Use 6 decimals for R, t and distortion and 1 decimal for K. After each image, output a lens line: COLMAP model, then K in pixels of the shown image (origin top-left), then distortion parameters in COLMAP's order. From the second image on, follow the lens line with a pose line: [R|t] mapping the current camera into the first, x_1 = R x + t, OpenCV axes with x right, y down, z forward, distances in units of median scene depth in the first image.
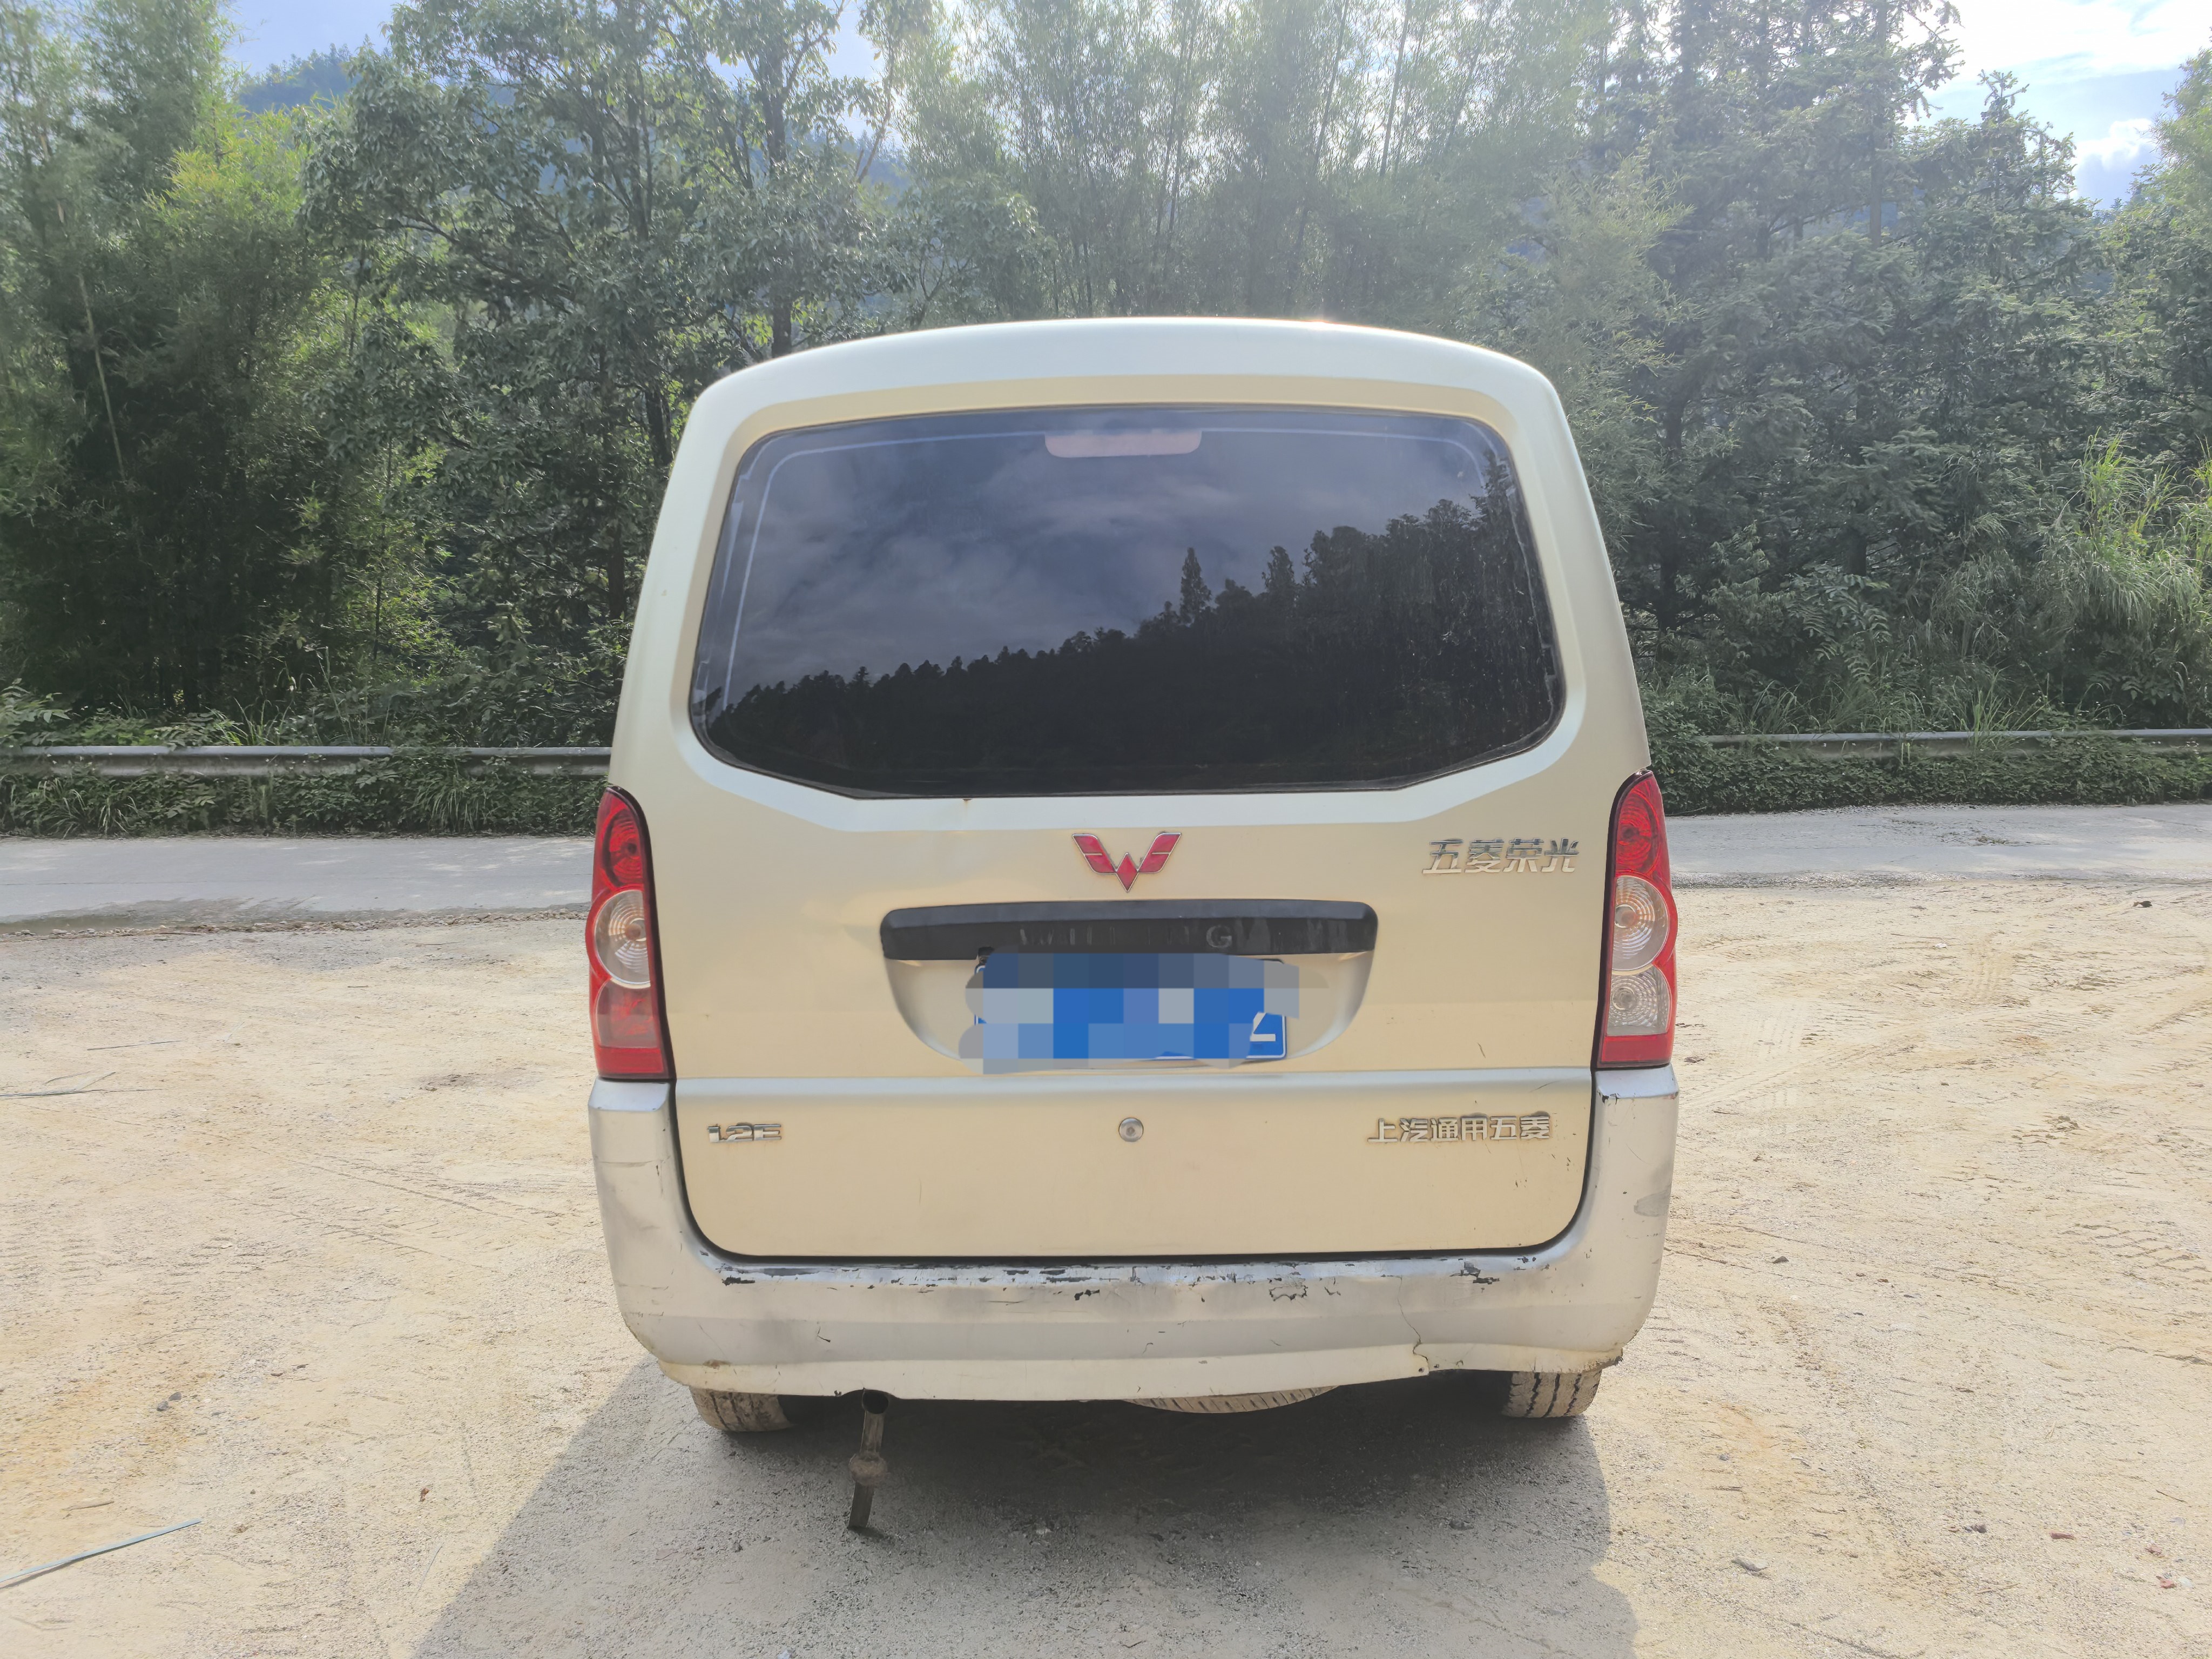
lens RADIAL K [[1751.5, 0, 1118.0], [0, 1751.5, 839.2], [0, 0, 1]] dist [0.045699, -0.061542]
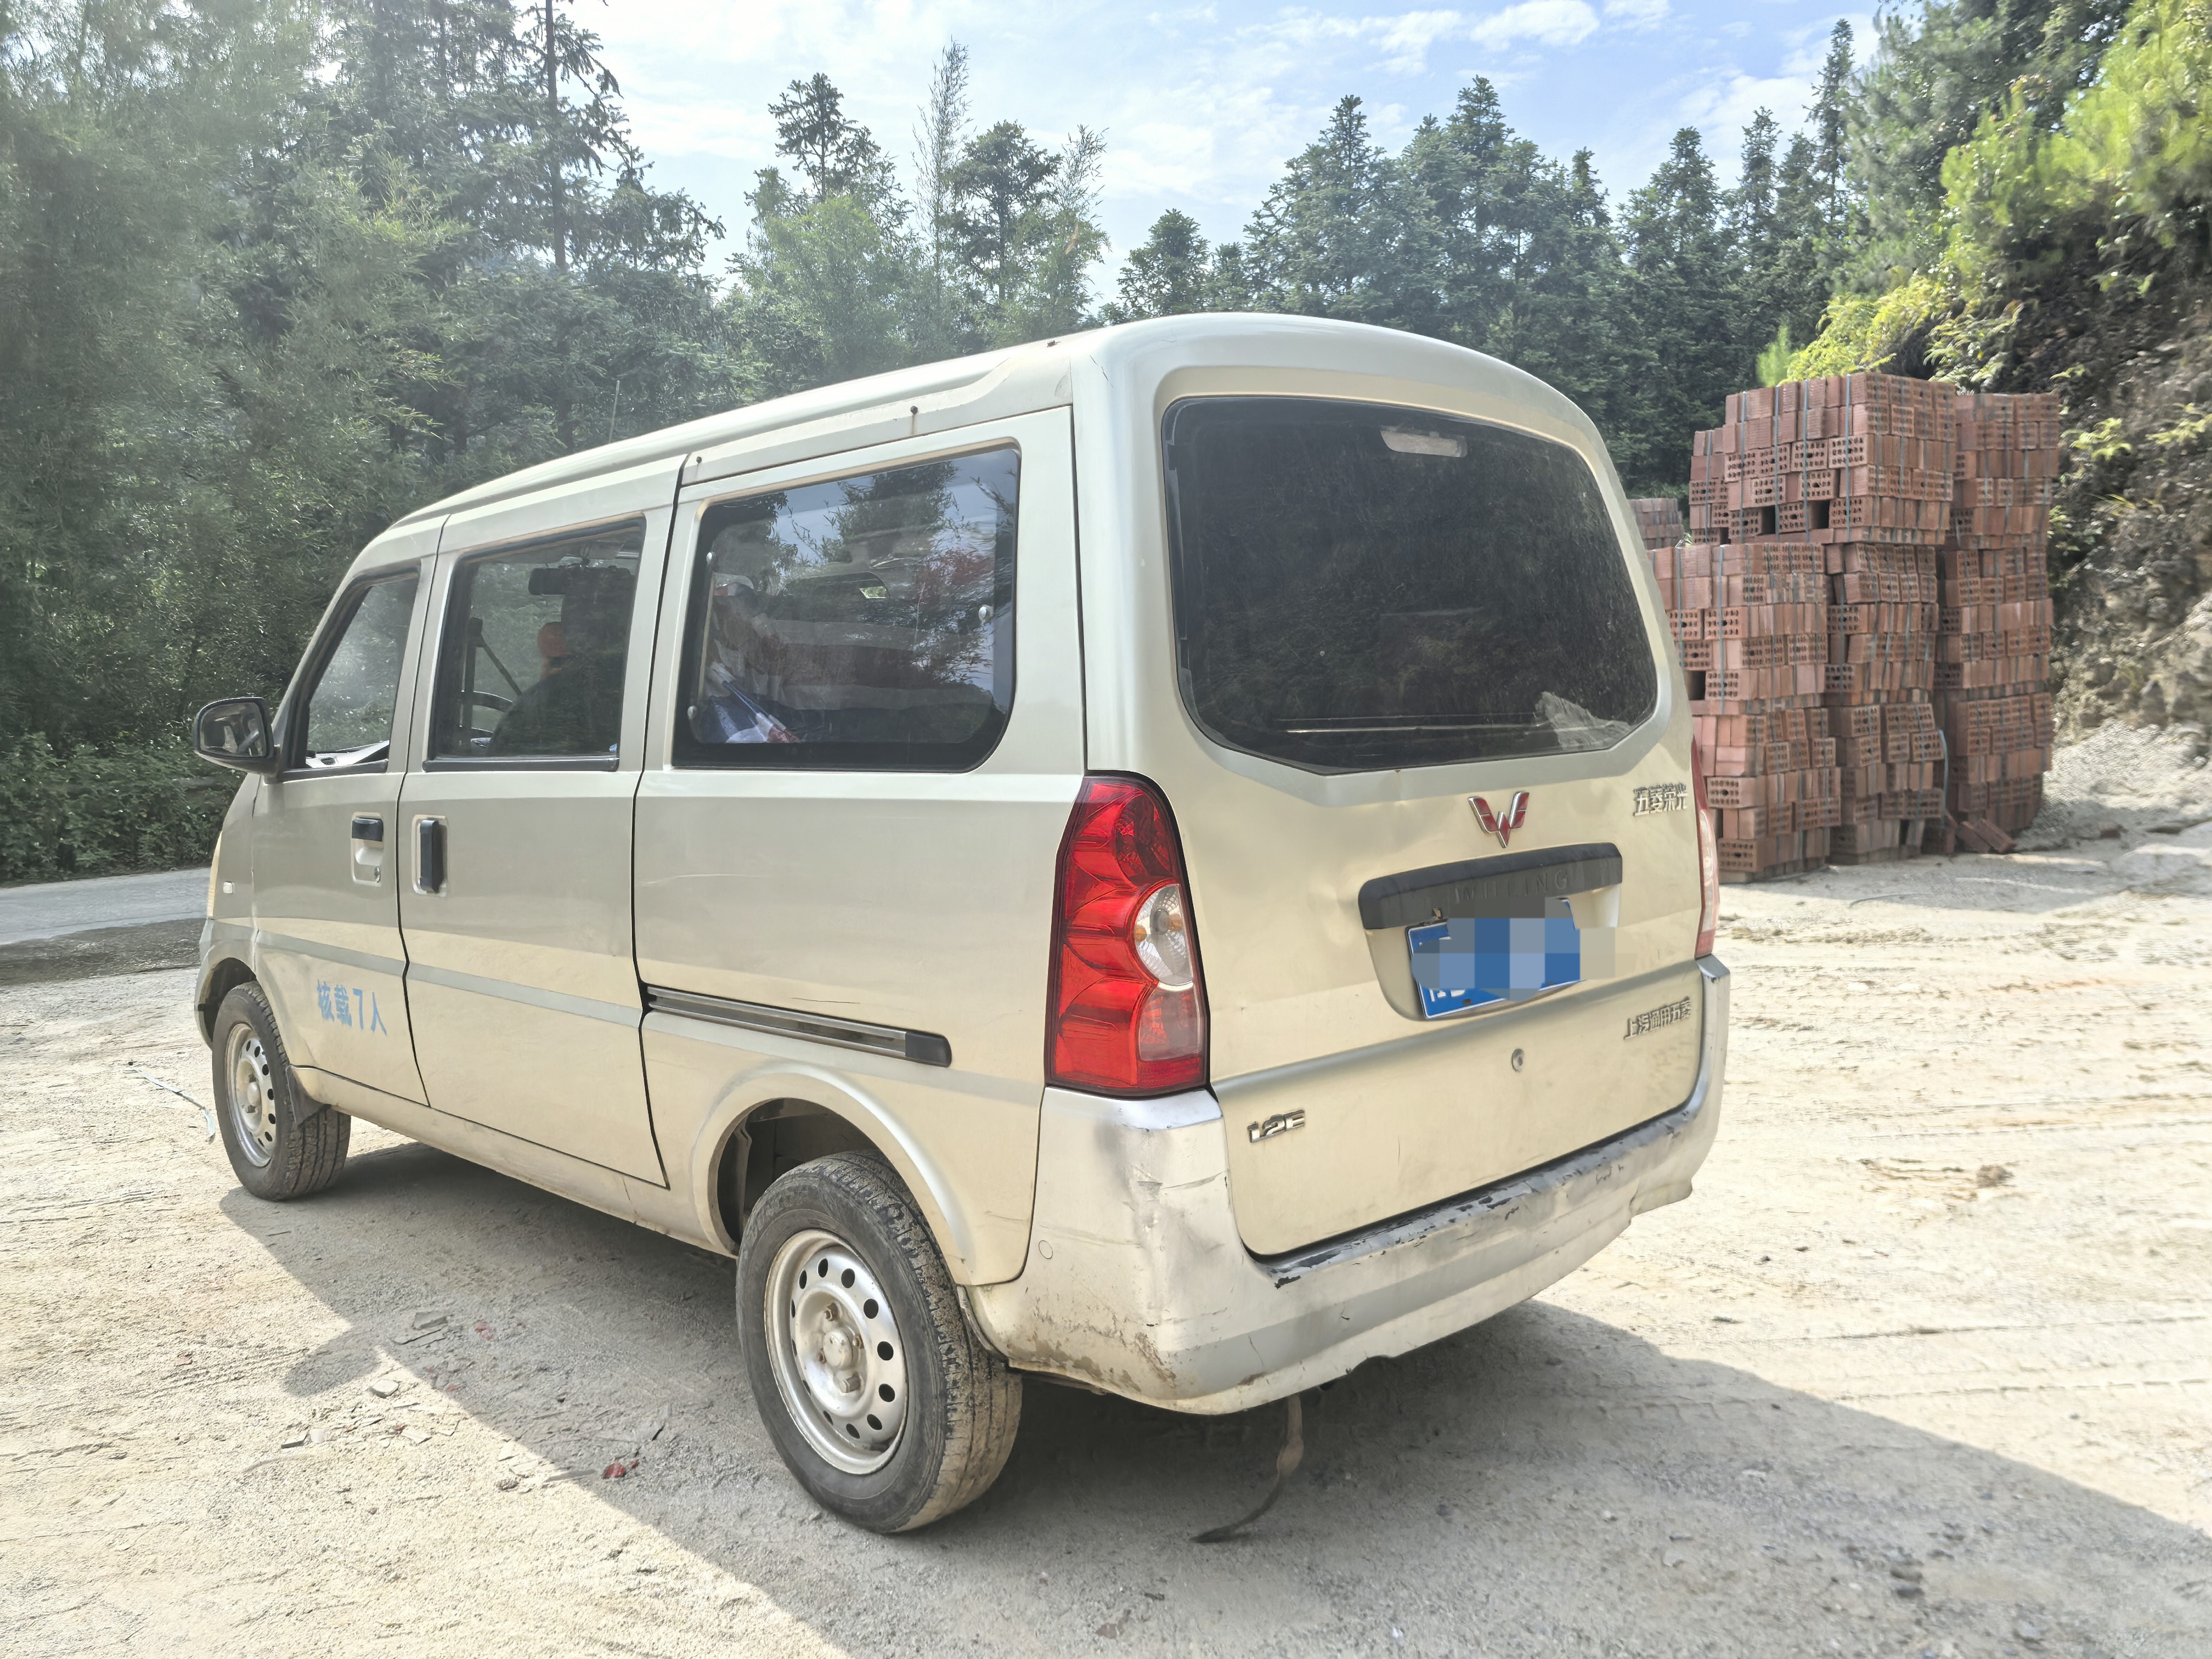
lens RADIAL K [[1751.5, 0, 1114.4], [0, 1751.5, 832.0], [0, 0, 1]] dist [0.045699, -0.061542]
pose [[0.678689, -0.050921, 0.732658, -0.960895], [0.063695, 0.997916, 0.010354, -0.007181], [-0.731658, 0.039640, 0.680518, 0.409161]]
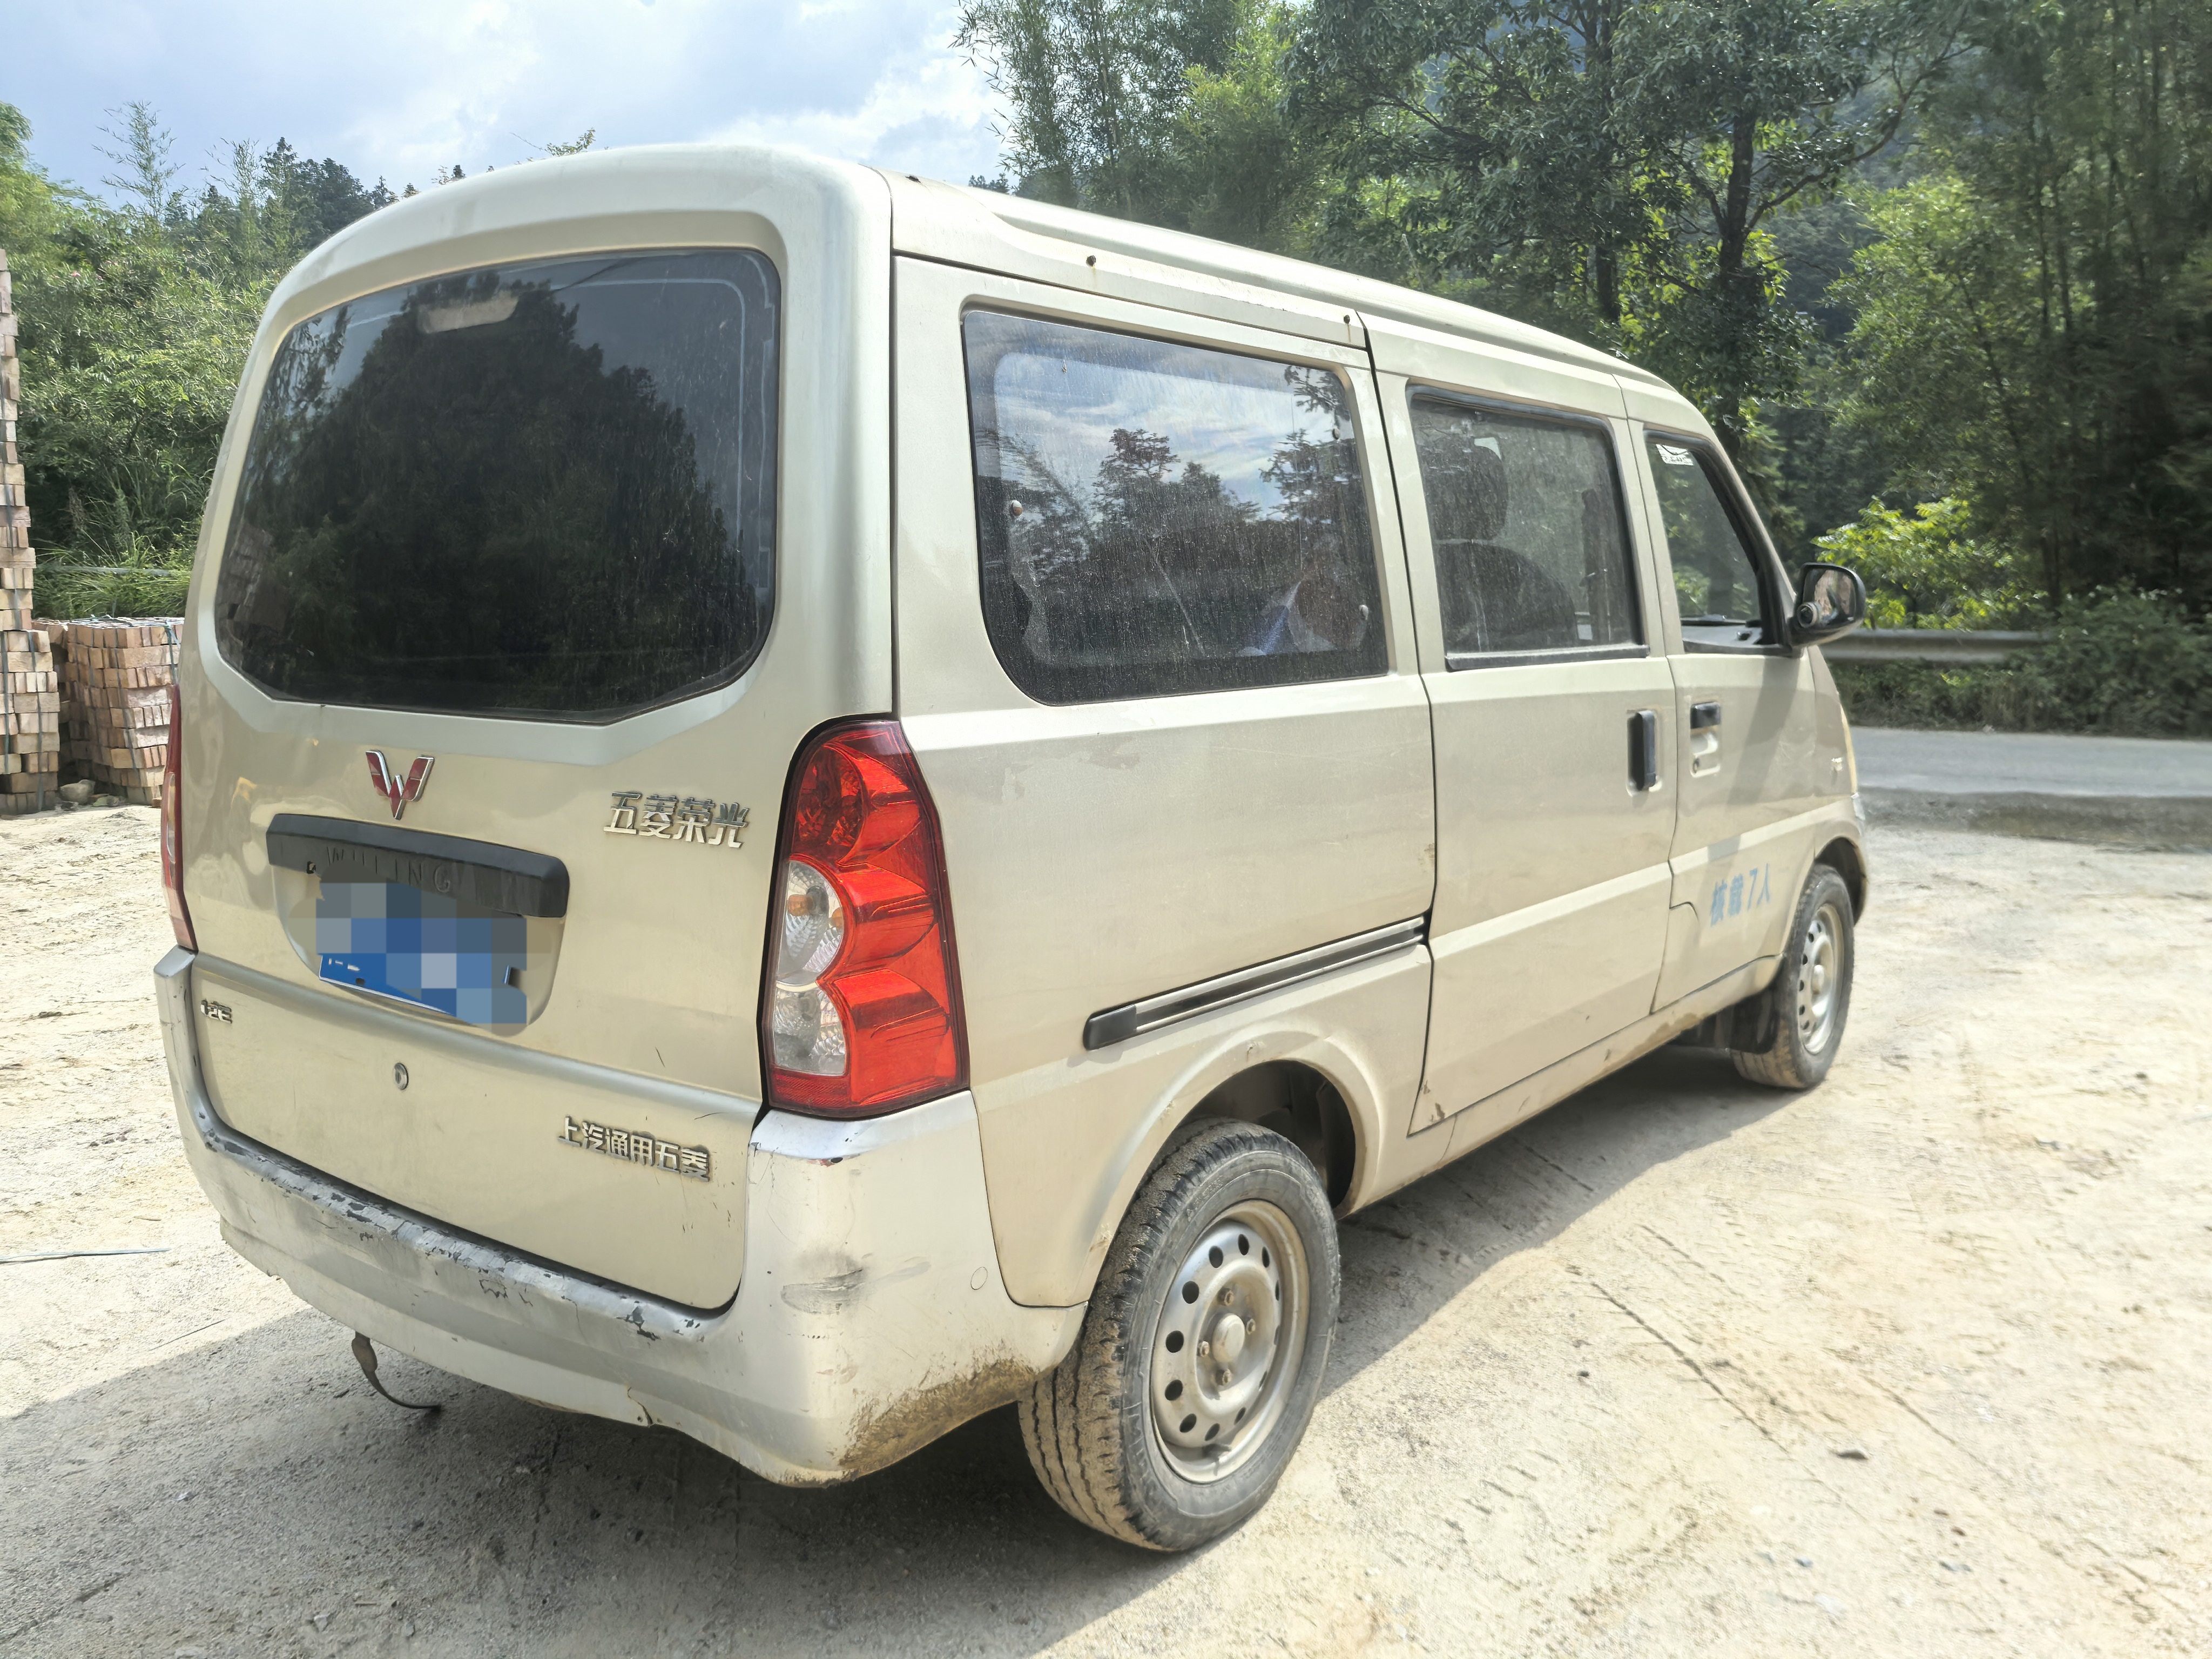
lens RADIAL K [[1751.5, 0, 1106.1], [0, 1751.5, 828.7], [0, 0, 1]] dist [0.045699, -0.061542]
pose [[0.797115, 0.098014, -0.595820, 0.825652], [-0.056038, 0.994487, 0.088625, -0.065244], [0.601222, -0.037256, 0.798213, 0.475533]]
